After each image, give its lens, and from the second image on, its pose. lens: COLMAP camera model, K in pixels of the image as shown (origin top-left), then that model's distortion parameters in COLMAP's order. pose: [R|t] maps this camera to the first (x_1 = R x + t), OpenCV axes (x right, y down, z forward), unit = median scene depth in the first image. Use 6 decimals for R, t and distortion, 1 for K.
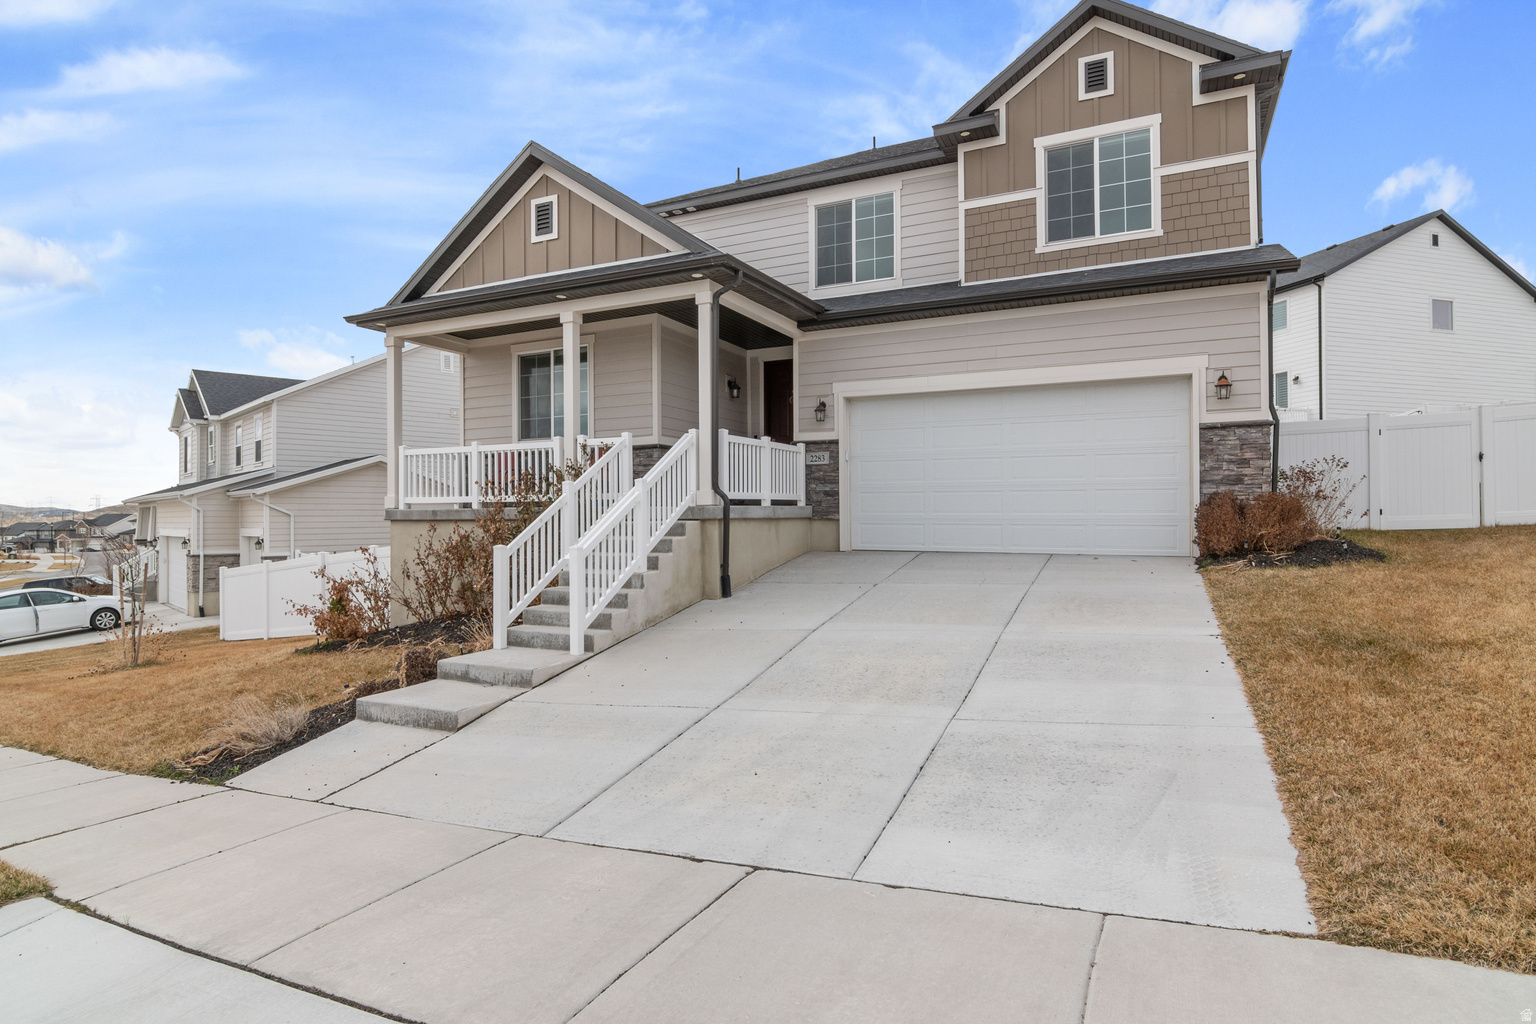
lens RADIAL K [[852.8, 0, 771.0], [0, 852.8, 509.3], [0, 0, 1]] dist [-0.007081, -0.004745]
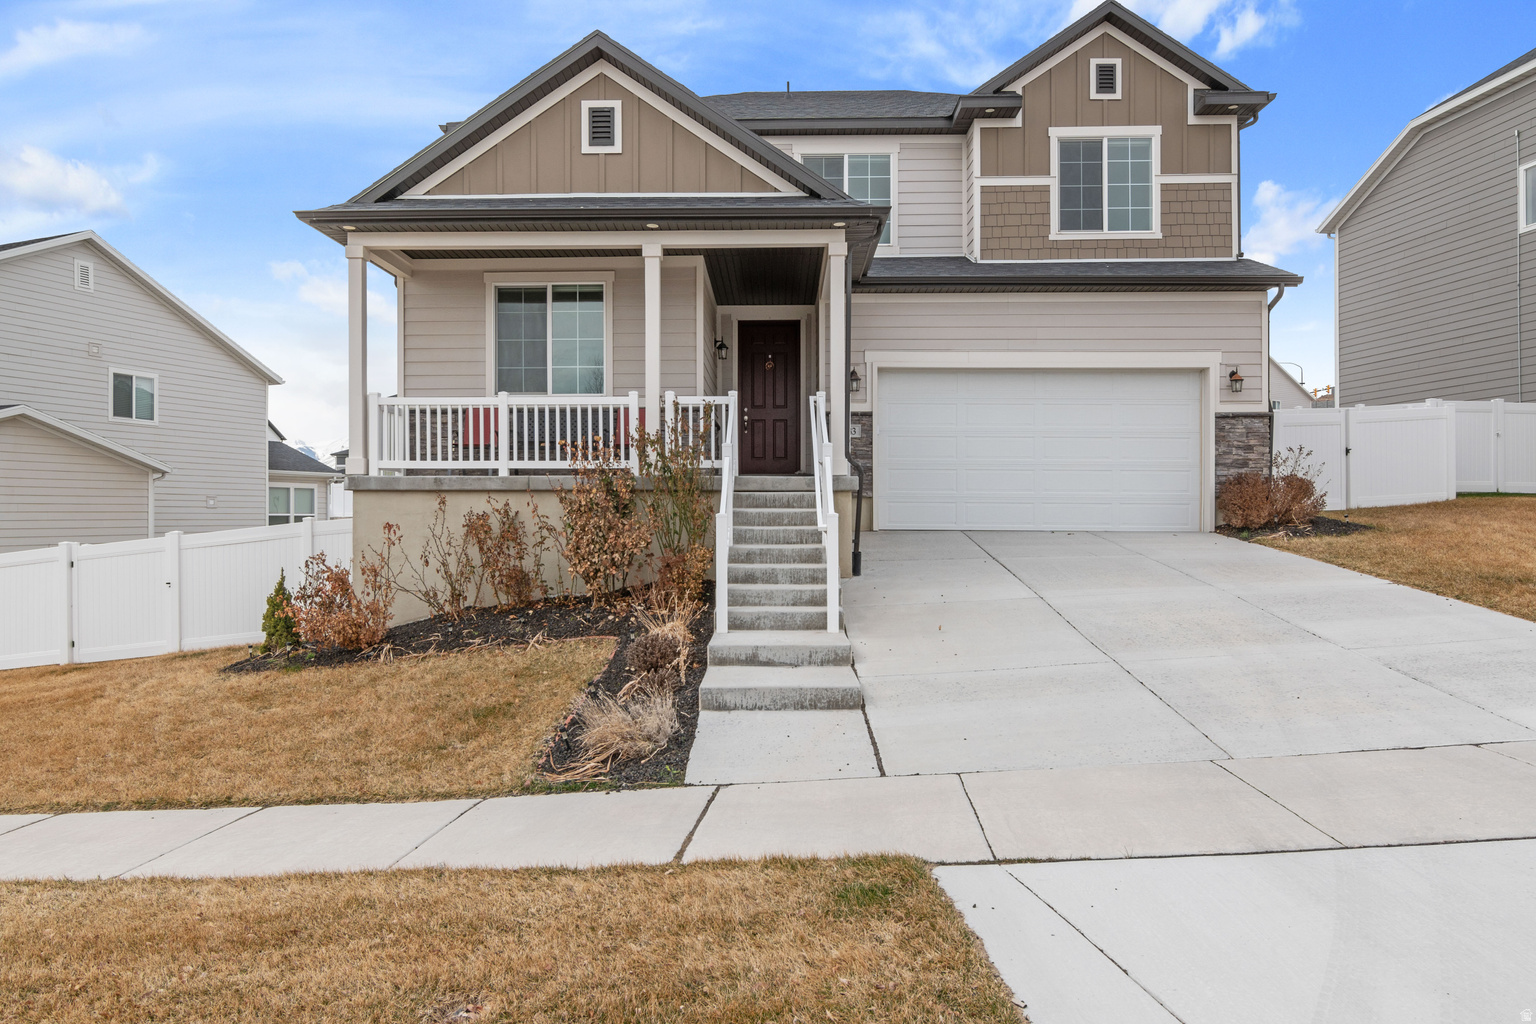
lens RADIAL K [[1021.2, 0, 766.9], [0, 1021.2, 516.2], [0, 0, 1]] dist [-0.011695, 0.000370]
pose [[0.903397, 0.004954, 0.428776, -0.546185], [-0.008256, 0.999949, 0.005840, 0.029580], [-0.428725, -0.008816, 0.903392, 0.035219]]
